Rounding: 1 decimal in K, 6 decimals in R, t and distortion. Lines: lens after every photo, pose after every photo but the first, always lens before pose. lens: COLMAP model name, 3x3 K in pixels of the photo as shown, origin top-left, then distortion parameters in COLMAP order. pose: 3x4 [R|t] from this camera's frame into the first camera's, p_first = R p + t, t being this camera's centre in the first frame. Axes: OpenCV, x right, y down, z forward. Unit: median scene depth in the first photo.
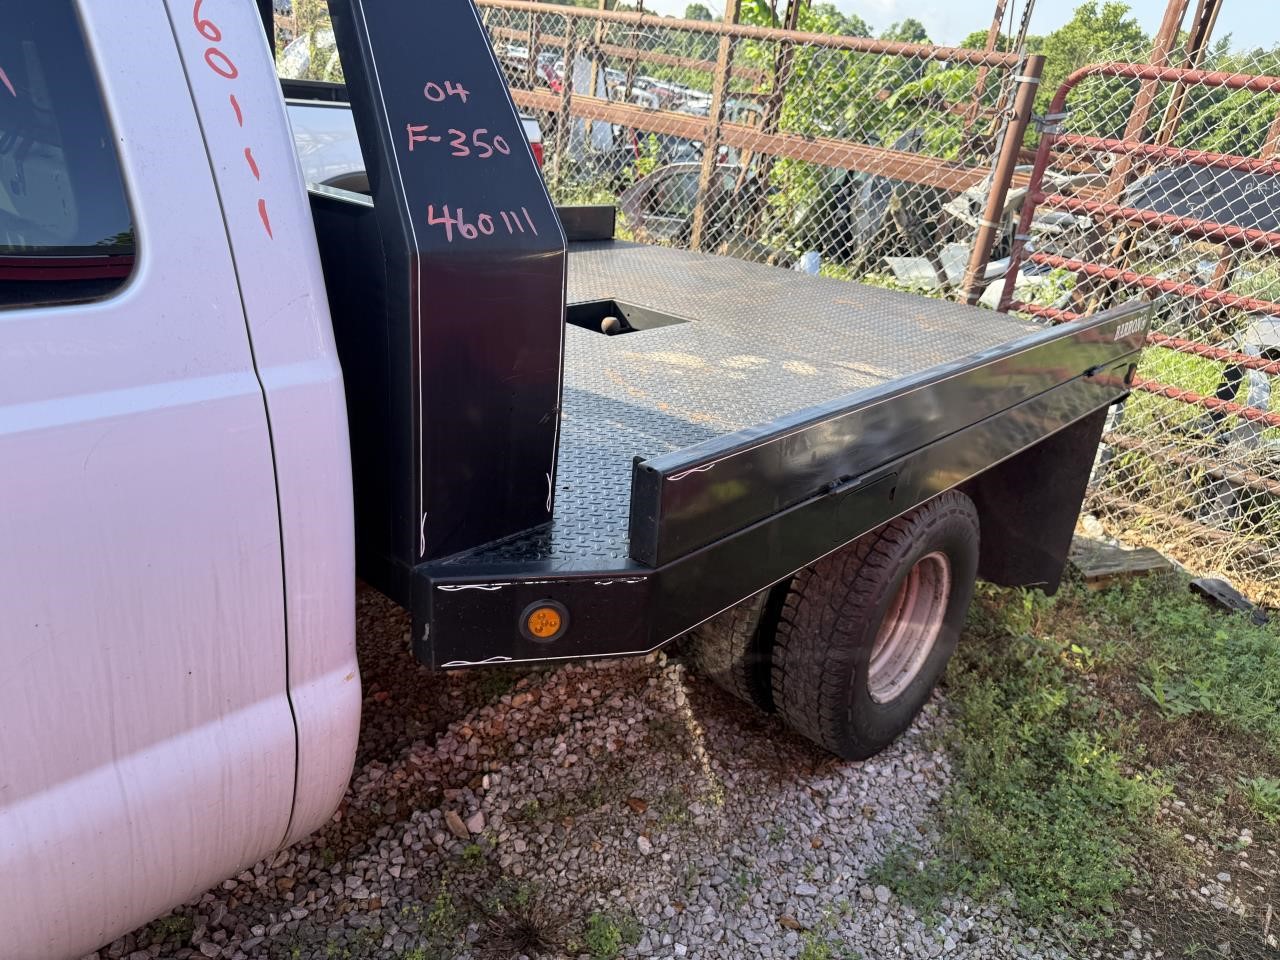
lens RADIAL K [[828.6, 0, 586.1], [0, 828.6, 477.5], [0, 0, 1]] dist [0.091673, -0.182010]
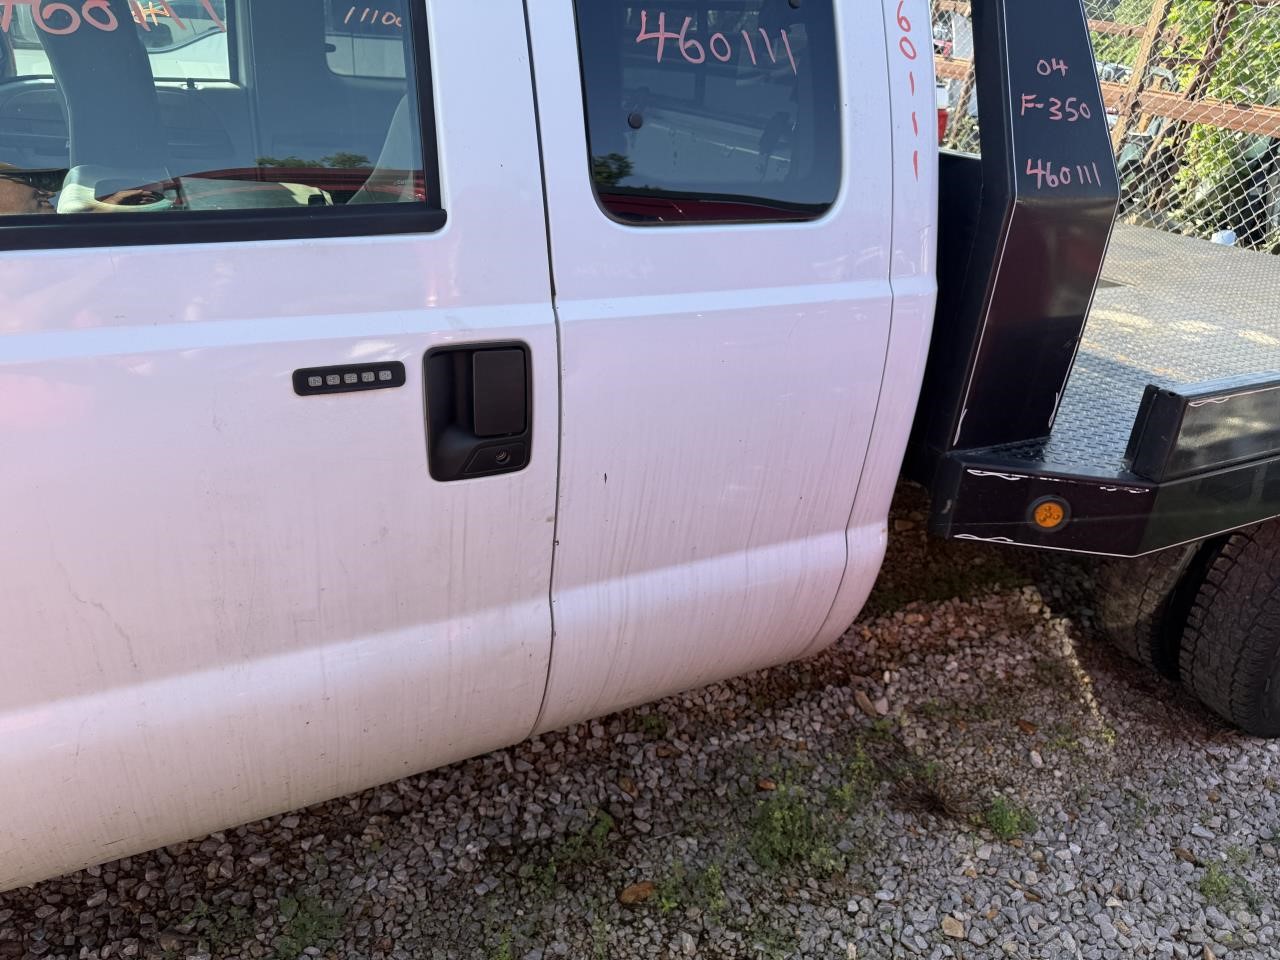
lens RADIAL K [[828.2, 0, 640.2], [0, 828.2, 463.8], [0, 0, 1]] dist [-0.003933, -0.007117]
pose [[0.948779, 0.133352, -0.286418, -0.163174], [-0.125261, 0.991035, 0.046478, 0.071292], [0.290048, -0.008220, 0.956977, -0.177798]]
